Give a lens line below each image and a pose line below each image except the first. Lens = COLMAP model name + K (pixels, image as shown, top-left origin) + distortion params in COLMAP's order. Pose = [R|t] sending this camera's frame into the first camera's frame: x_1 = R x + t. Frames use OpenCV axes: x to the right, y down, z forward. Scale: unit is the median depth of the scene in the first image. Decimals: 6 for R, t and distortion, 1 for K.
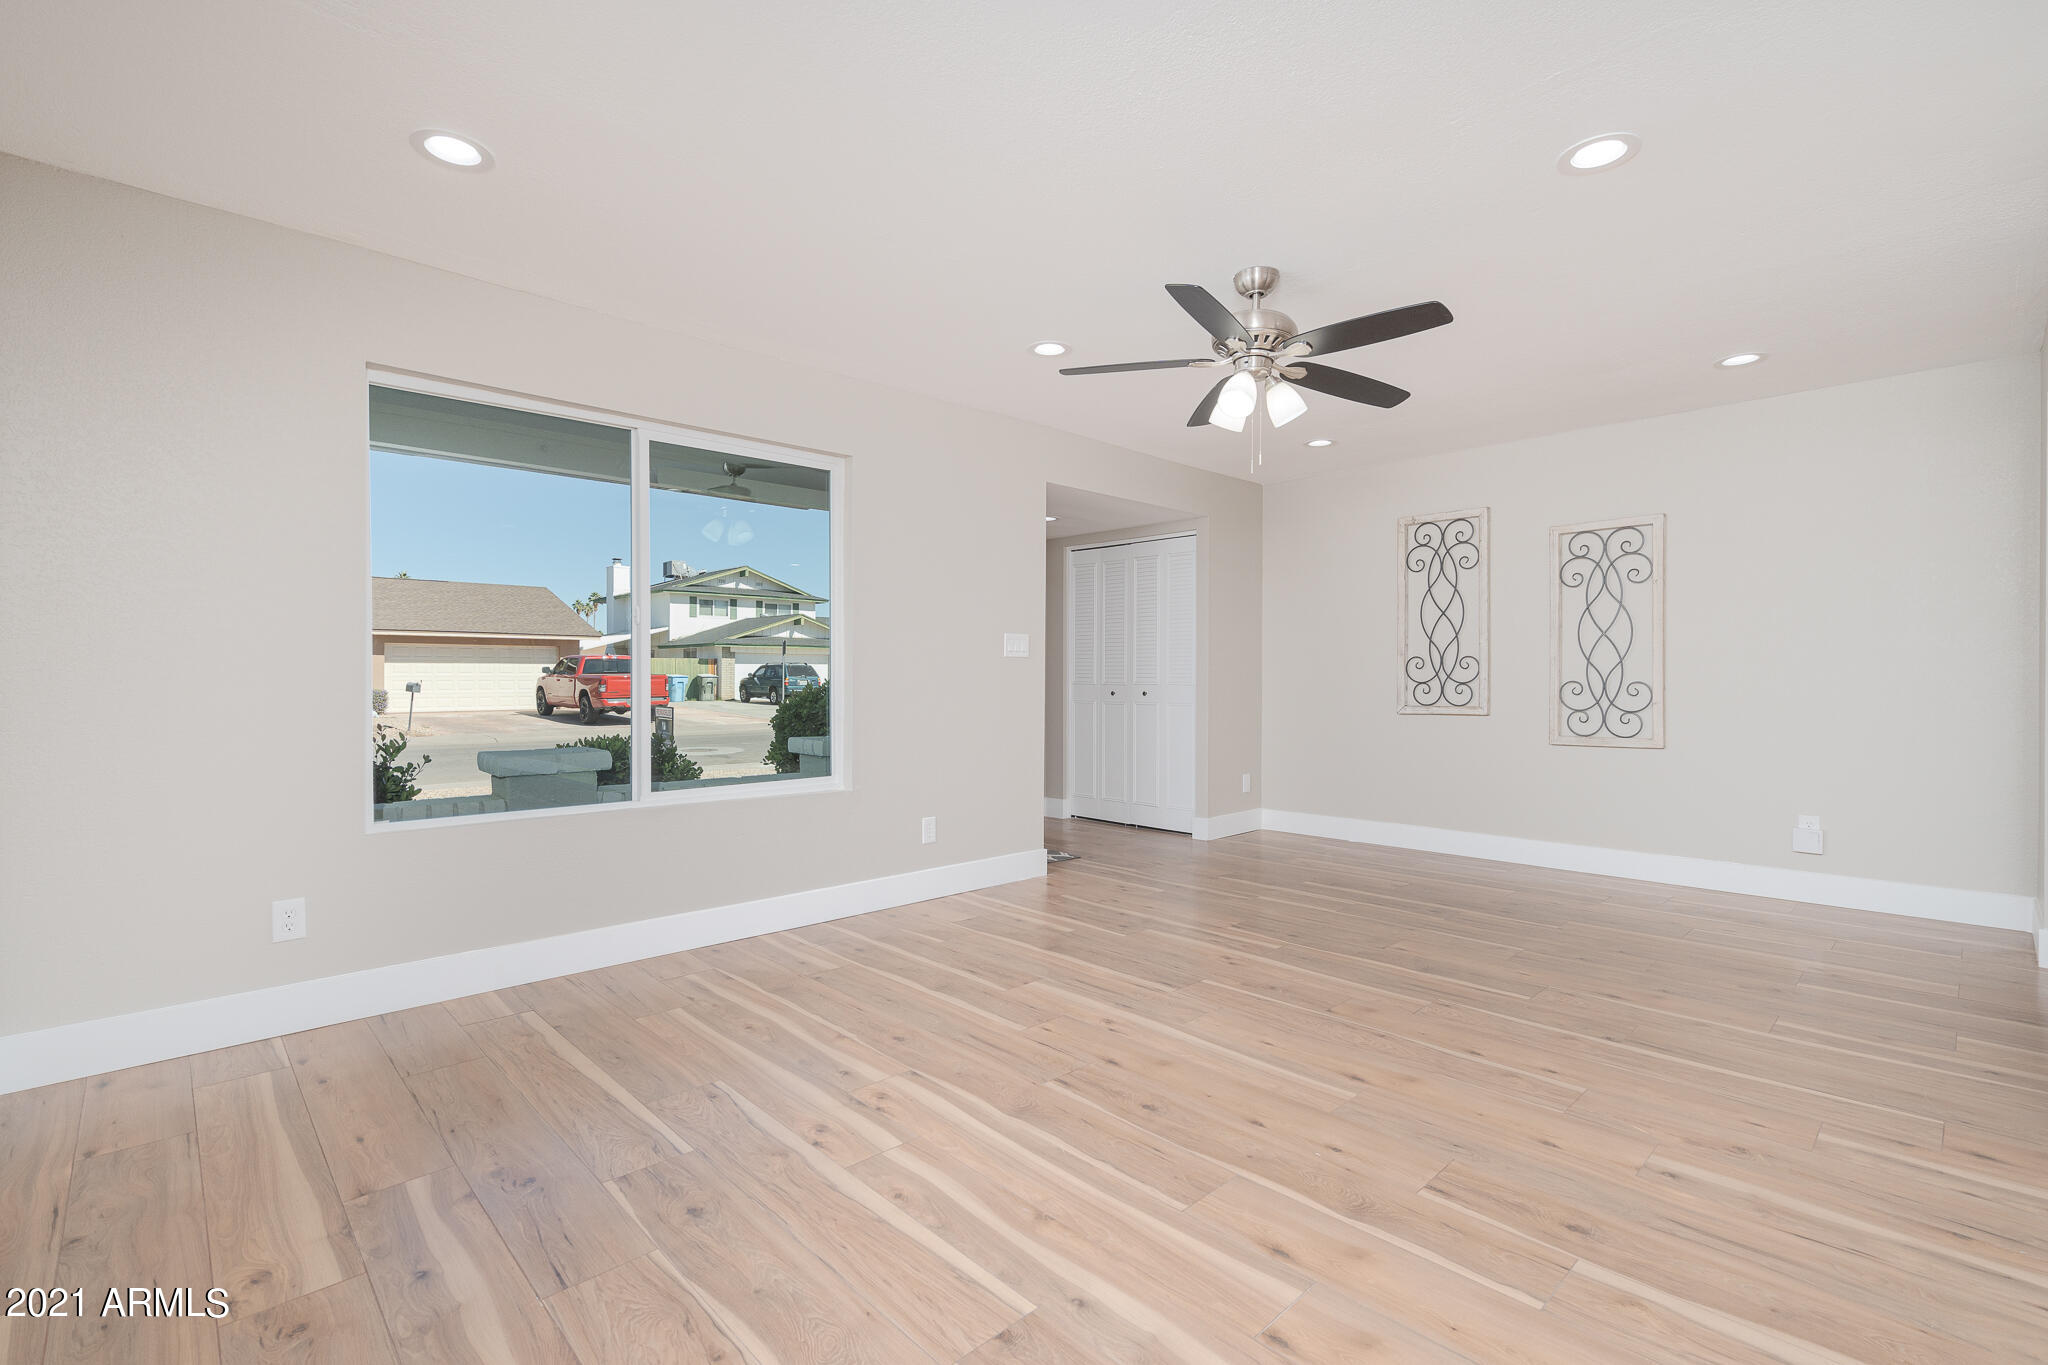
lens RADIAL K [[940.2, 0, 1029.3], [0, 940.2, 681.8], [0, 0, 1]] dist [-0.008094, 0.001780]
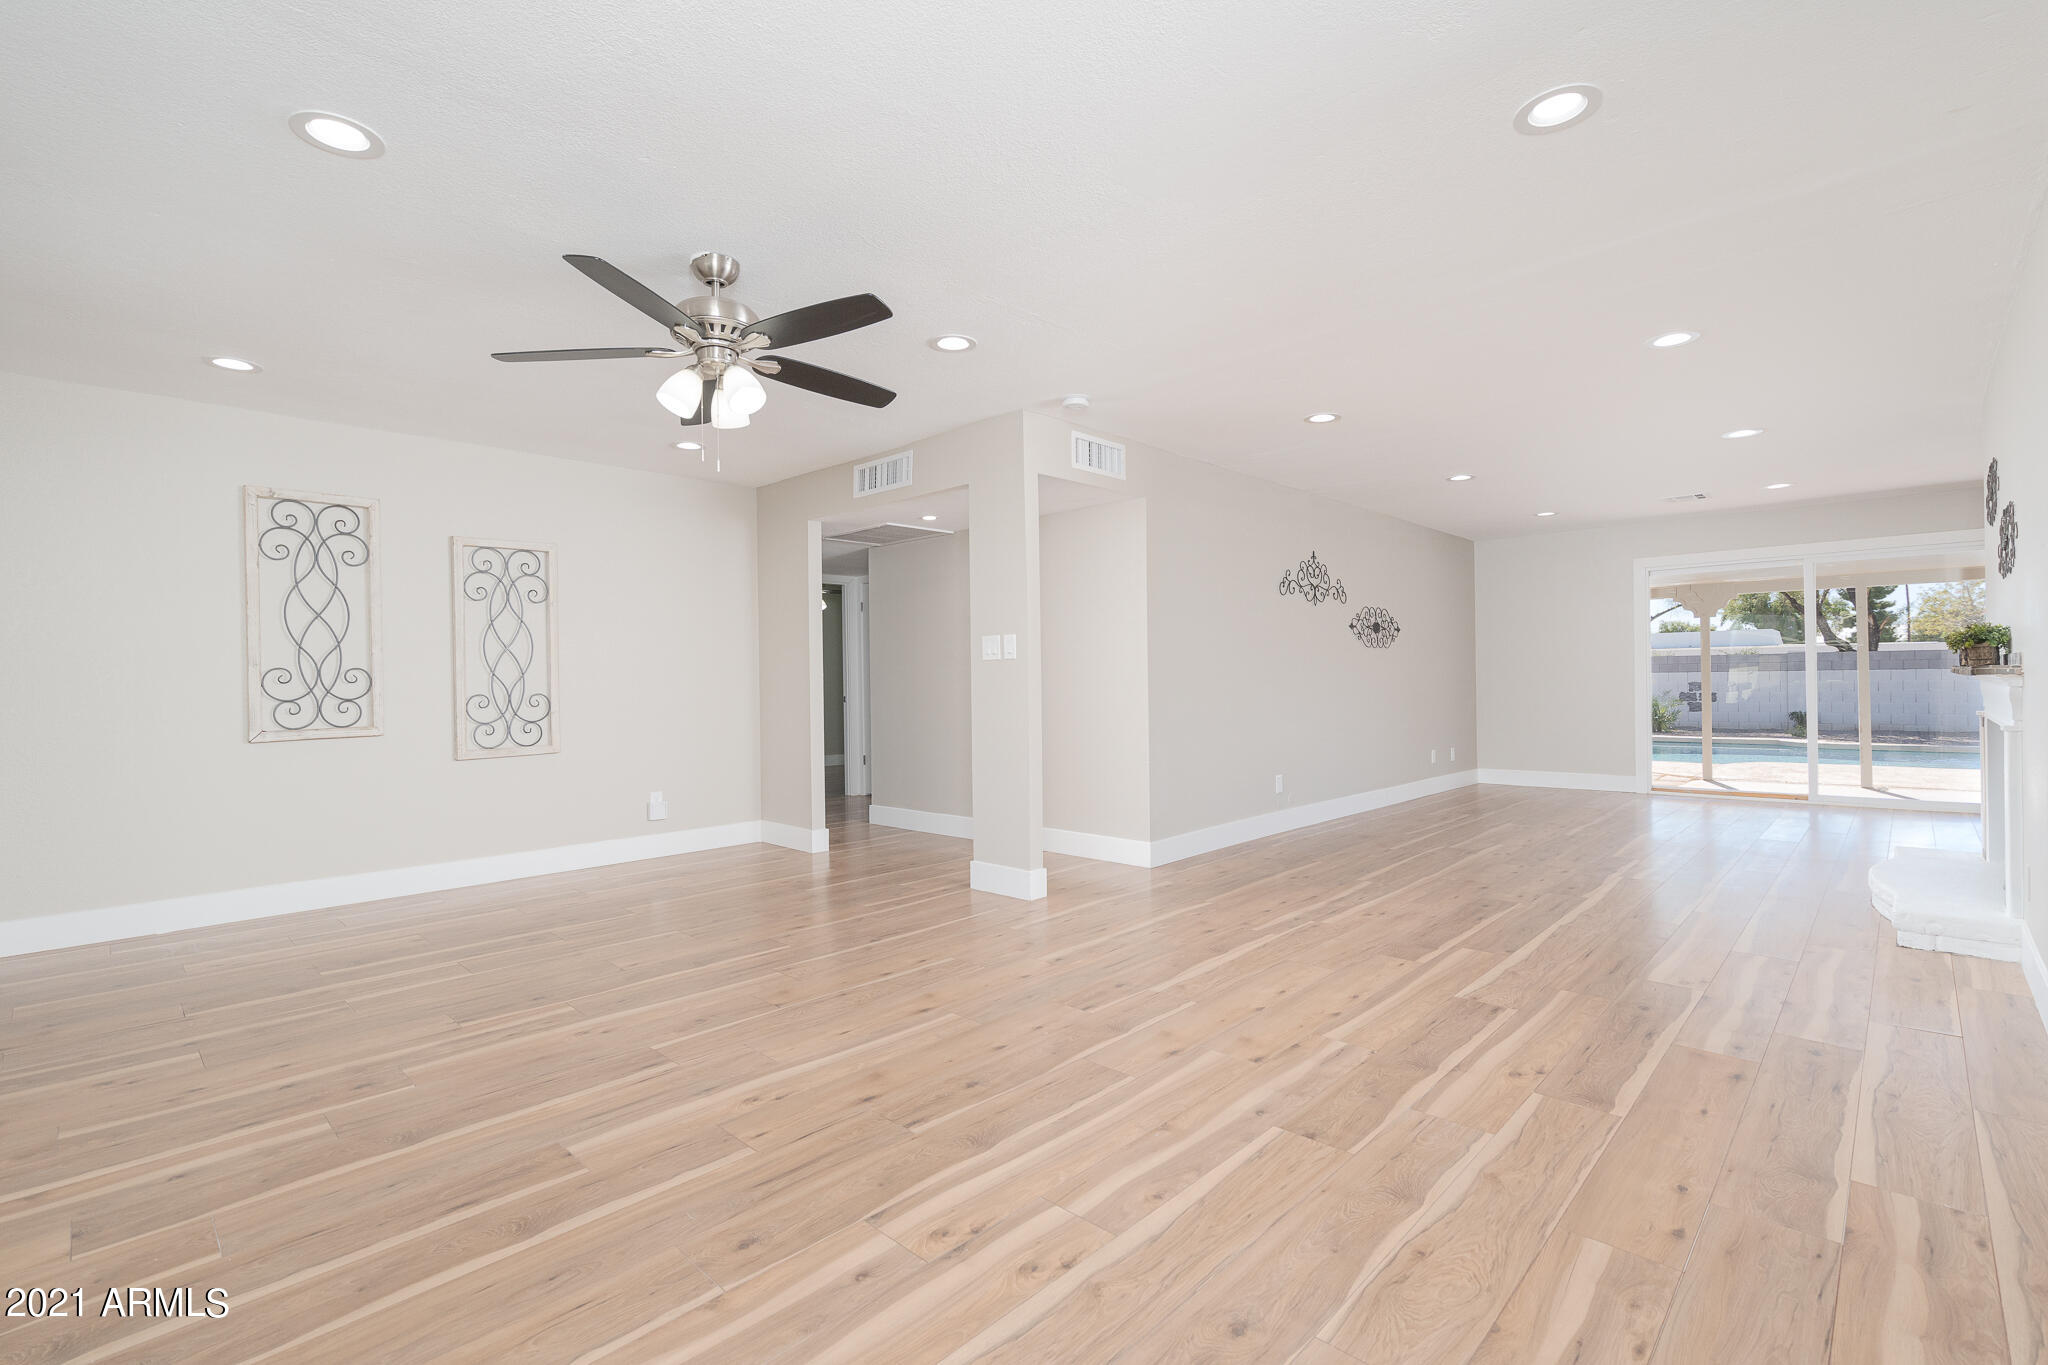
lens RADIAL K [[940.2, 0, 1029.3], [0, 940.2, 681.8], [0, 0, 1]] dist [-0.008094, 0.001780]
pose [[-0.060353, -0.000742, 0.998177, -0.805856], [0.021748, 0.999761, 0.002059, -0.006397], [-0.997940, 0.021833, -0.060323, 0.842185]]
